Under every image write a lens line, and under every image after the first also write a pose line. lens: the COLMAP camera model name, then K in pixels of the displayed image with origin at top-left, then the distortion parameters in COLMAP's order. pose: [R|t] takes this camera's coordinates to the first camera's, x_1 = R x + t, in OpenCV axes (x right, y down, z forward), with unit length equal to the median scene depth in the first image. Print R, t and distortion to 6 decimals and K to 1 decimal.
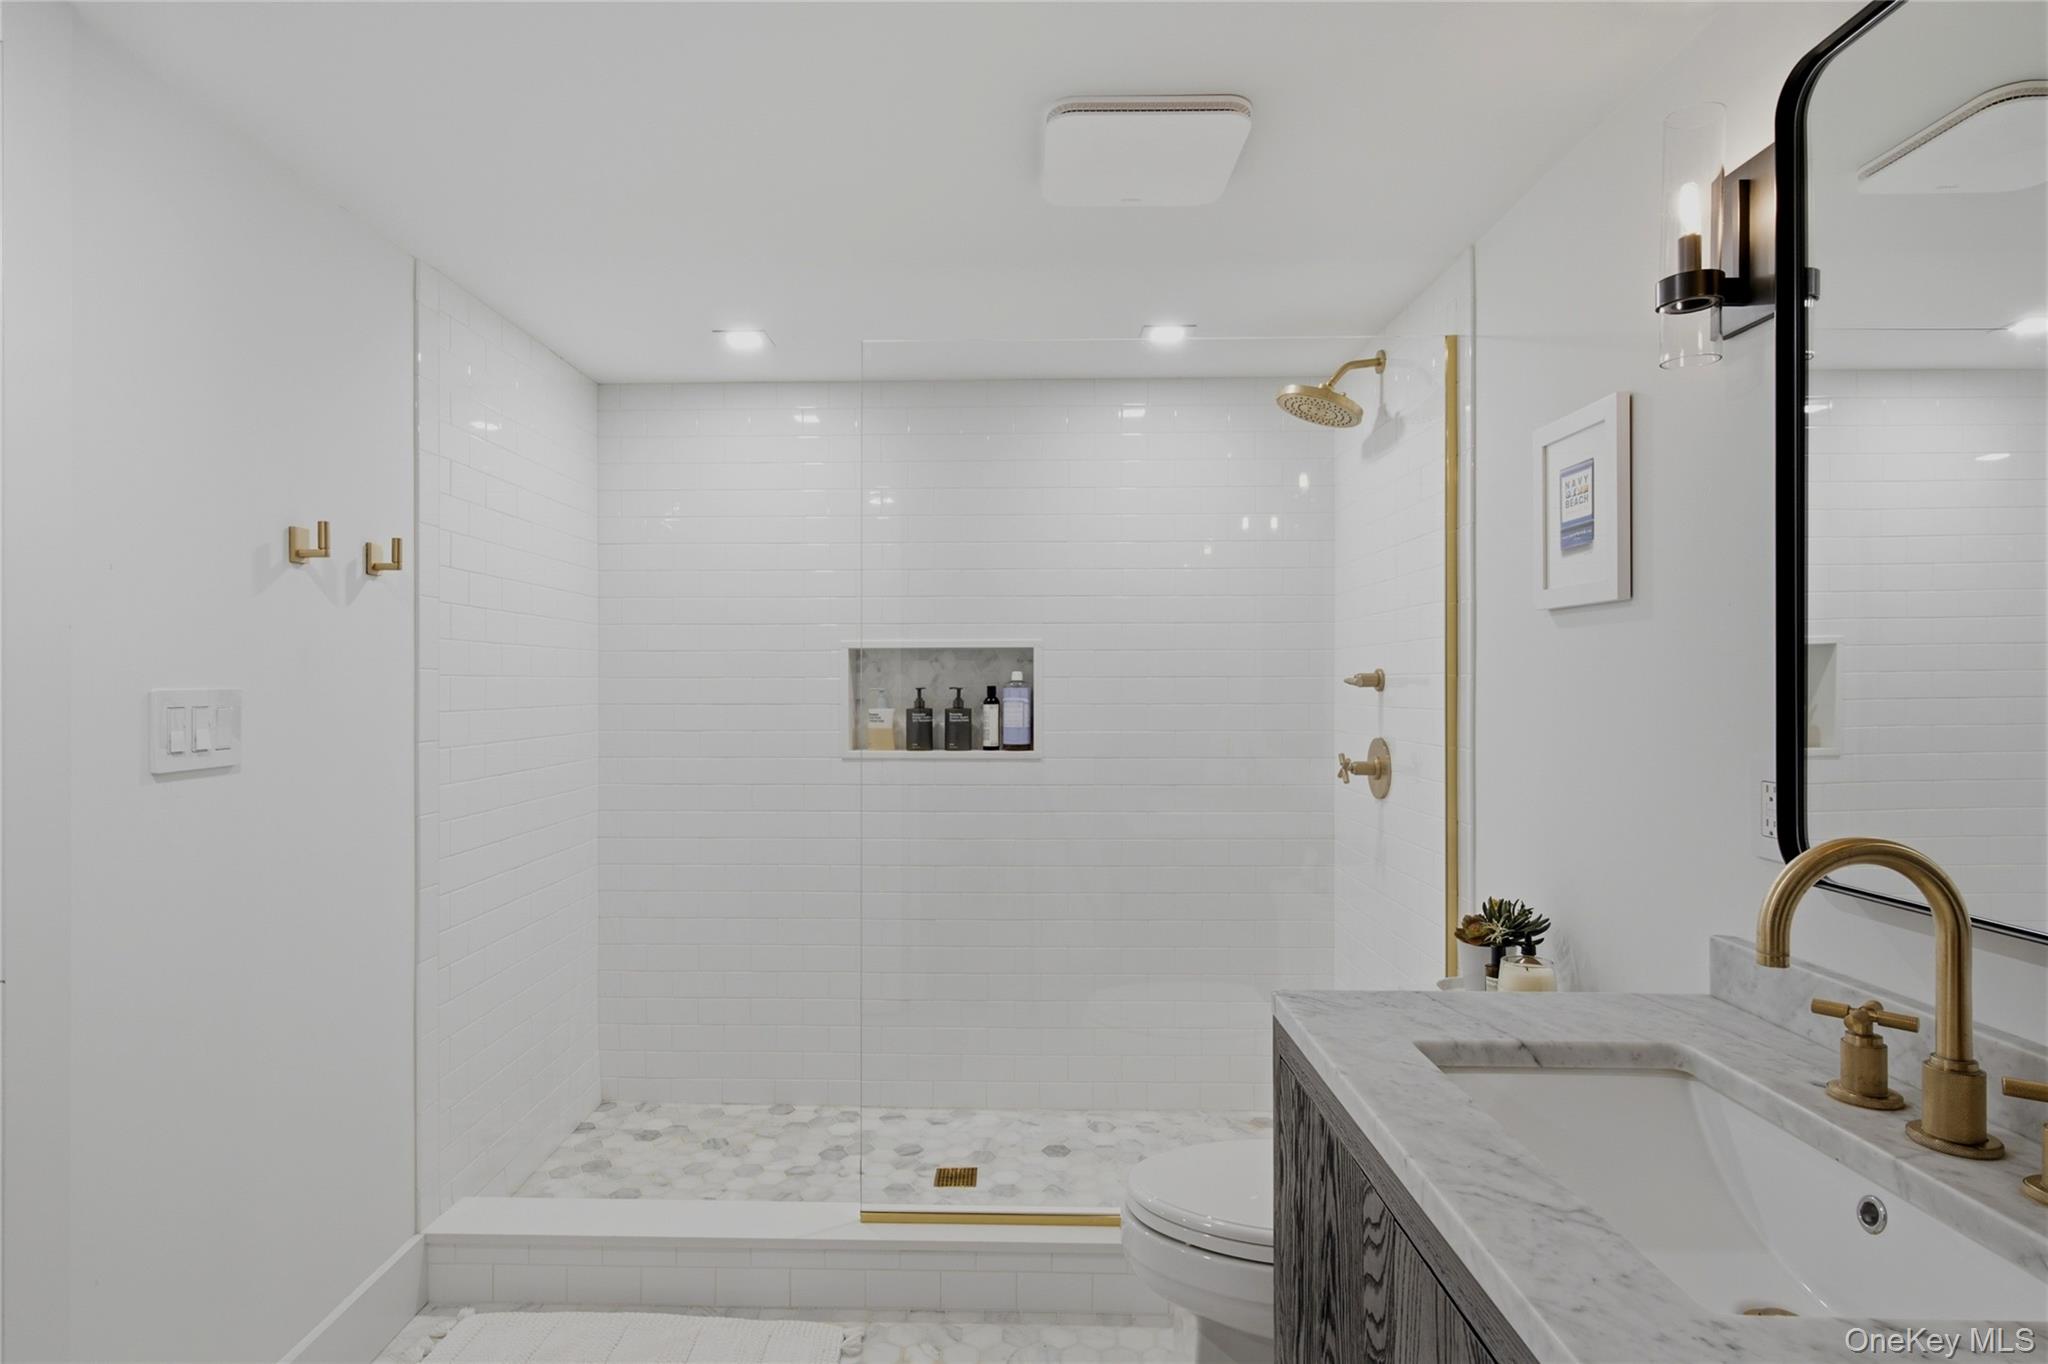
lens RADIAL K [[1089.1, 0, 1024.0], [0, 1089.1, 682.0], [0, 0, 1]] dist [-0.003075, 0.000369]
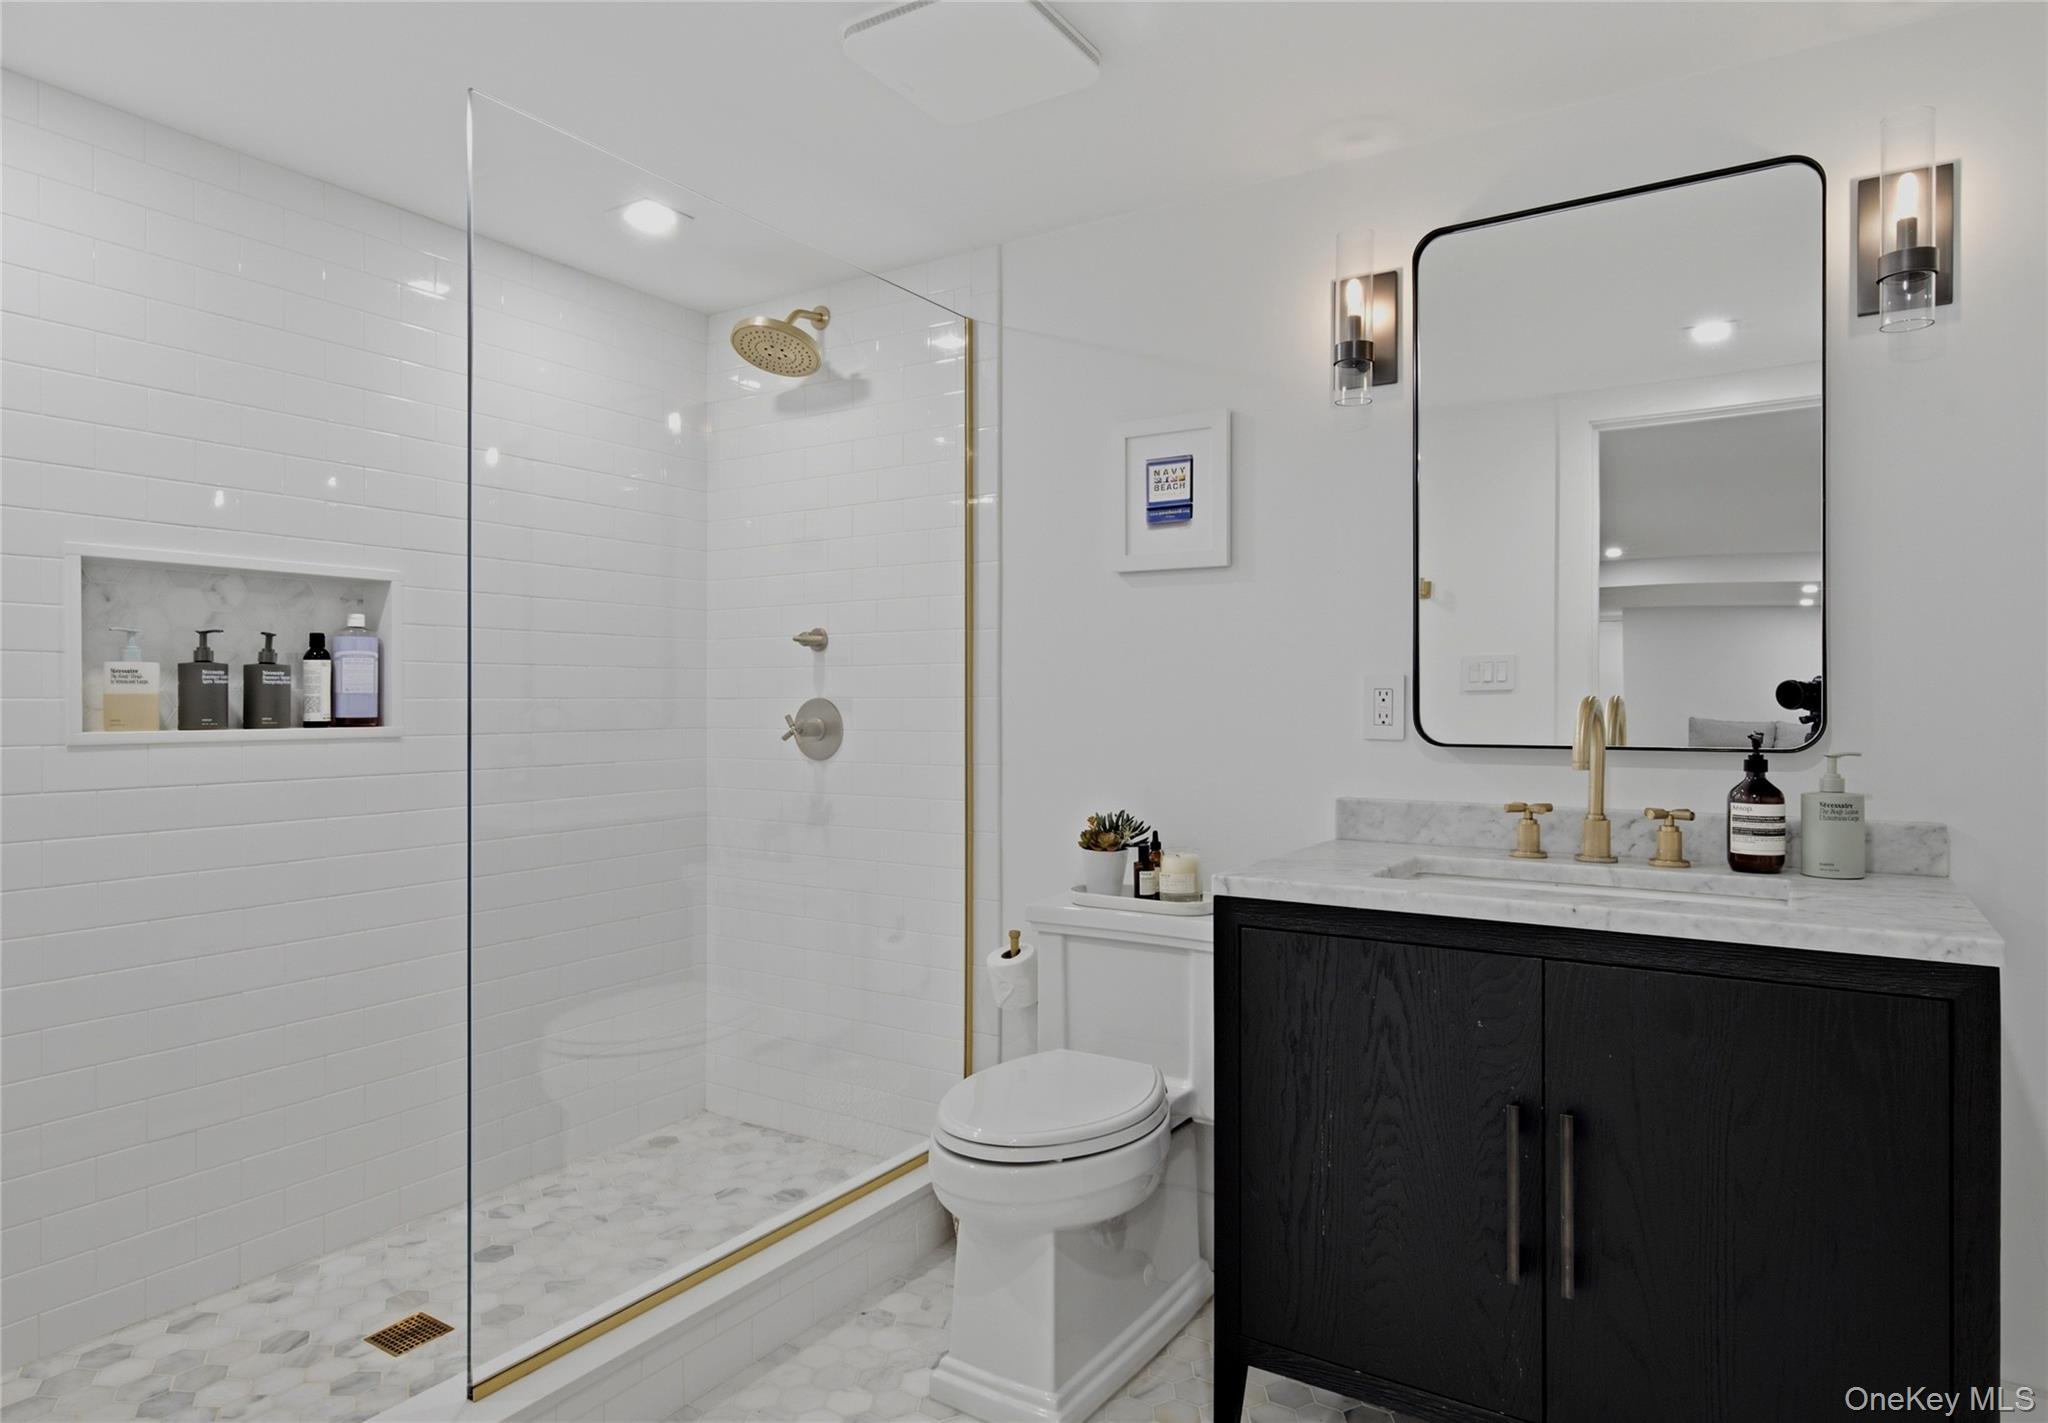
lens RADIAL K [[1201.8, 0, 1023.5], [0, 1201.8, 699.6], [0, 0, 1]] dist [0.002845, 0.002466]
pose [[0.529097, -0.002999, 0.848556, -0.440712], [0.000994, 0.999995, 0.002914, 0.044180], [-0.848561, -0.000698, 0.529098, 0.232529]]
